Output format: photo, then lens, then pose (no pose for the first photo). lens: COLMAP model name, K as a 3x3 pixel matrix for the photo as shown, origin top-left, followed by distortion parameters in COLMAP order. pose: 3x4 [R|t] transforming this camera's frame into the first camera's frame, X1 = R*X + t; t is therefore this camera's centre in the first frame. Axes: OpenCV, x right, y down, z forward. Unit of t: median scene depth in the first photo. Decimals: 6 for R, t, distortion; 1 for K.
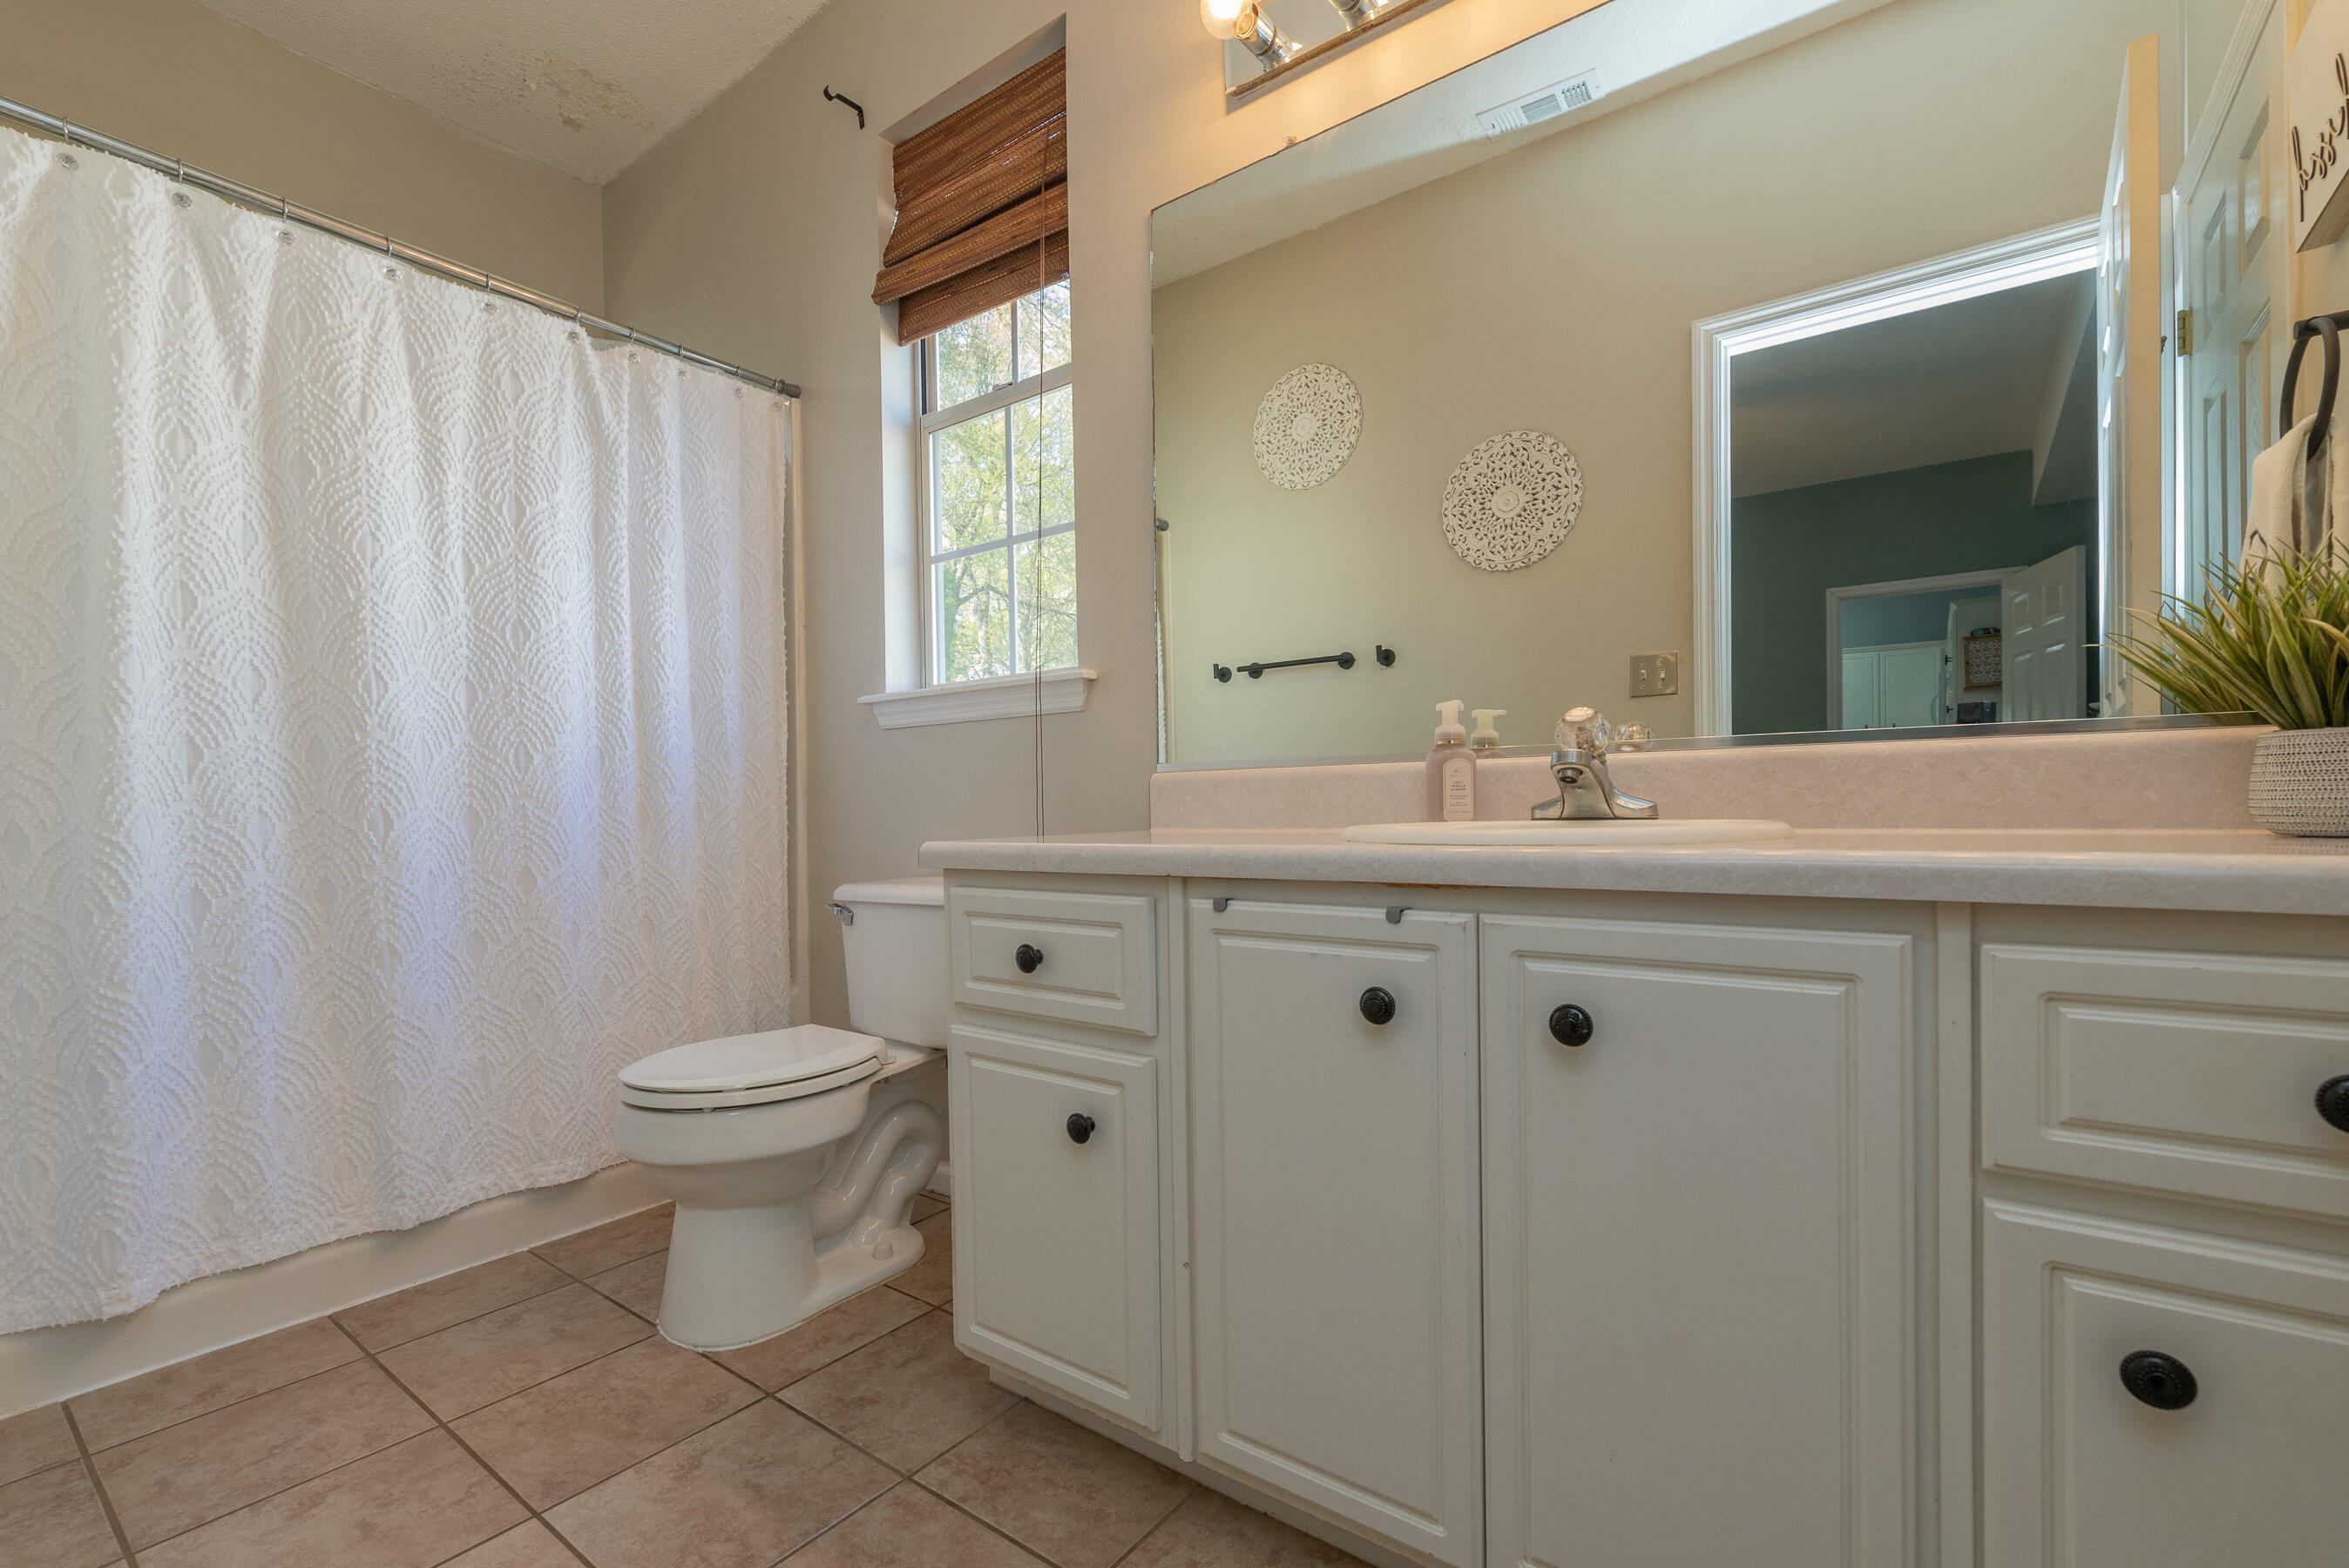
lens RADIAL K [[1018.4, 0, 1175.8], [0, 1018.4, 805.5], [0, 0, 1]] dist [-0.000010, -0.000373]
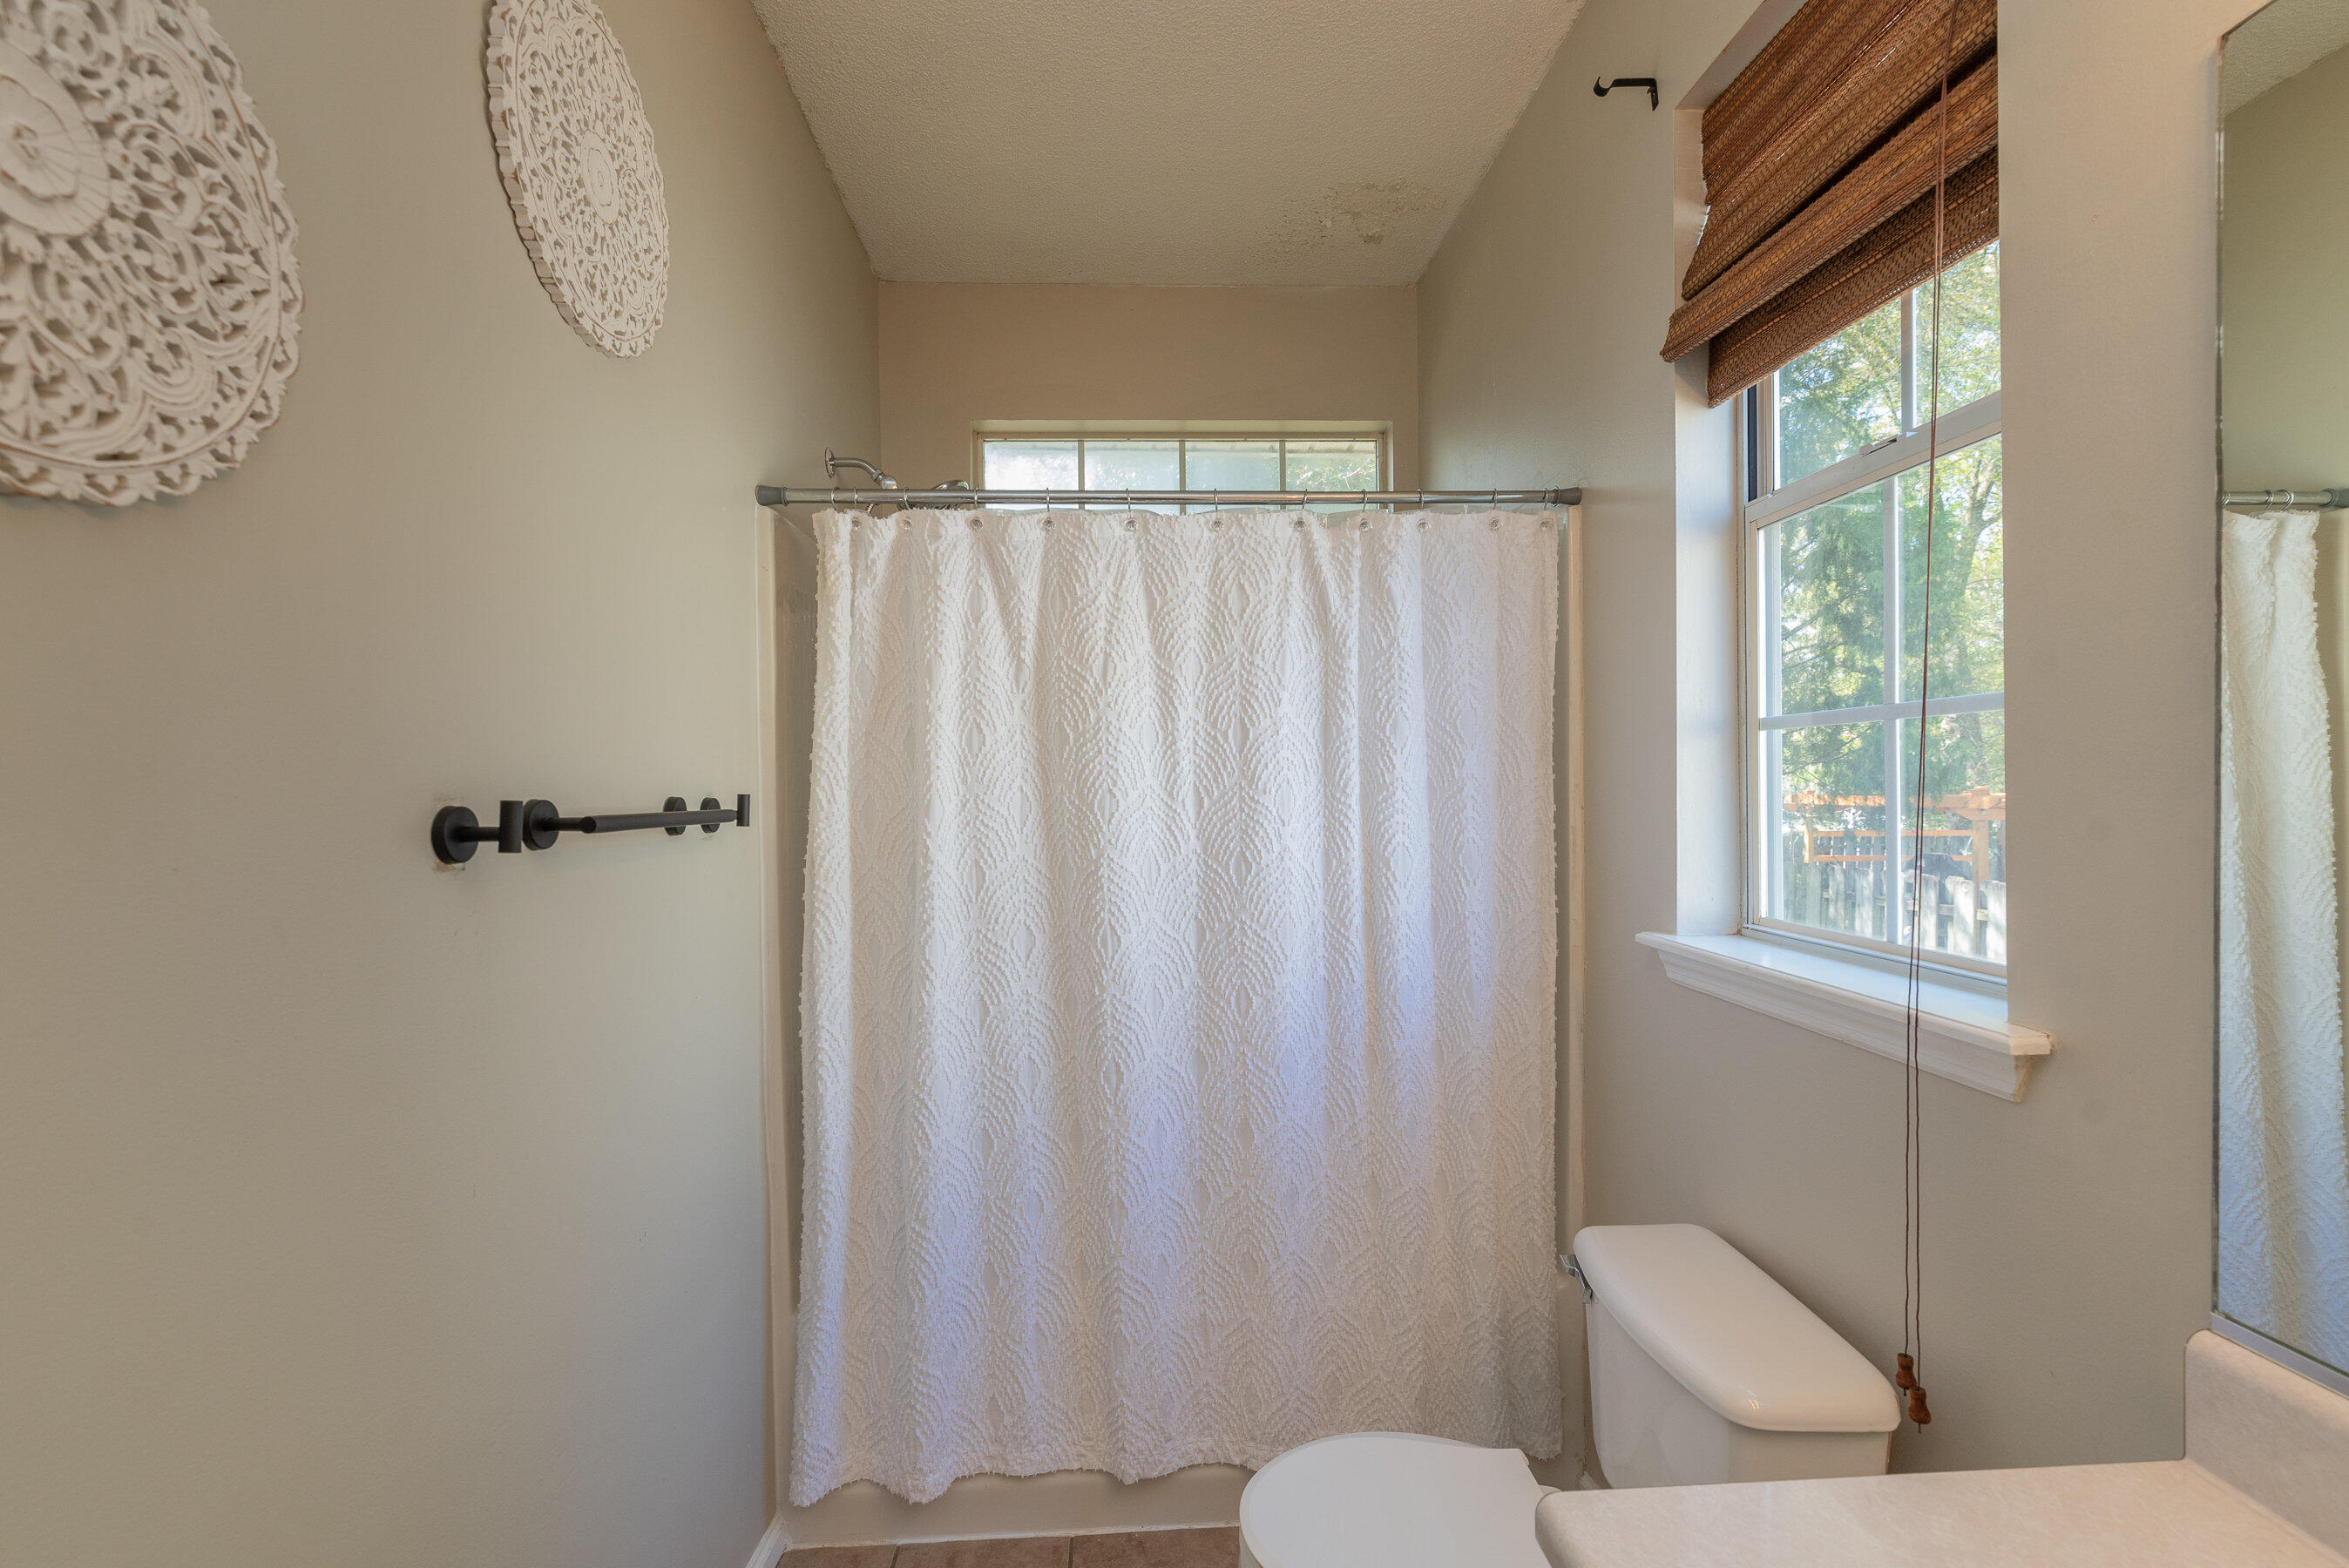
lens RADIAL K [[1018.4, 0, 1153.8], [0, 1018.4, 789.6], [0, 0, 1]] dist [-0.000010, -0.000373]
pose [[0.625954, 0.016509, -0.779685, 0.031746], [-0.000533, 0.999785, 0.020742, -0.260883], [0.779860, -0.012568, 0.625828, 0.356190]]
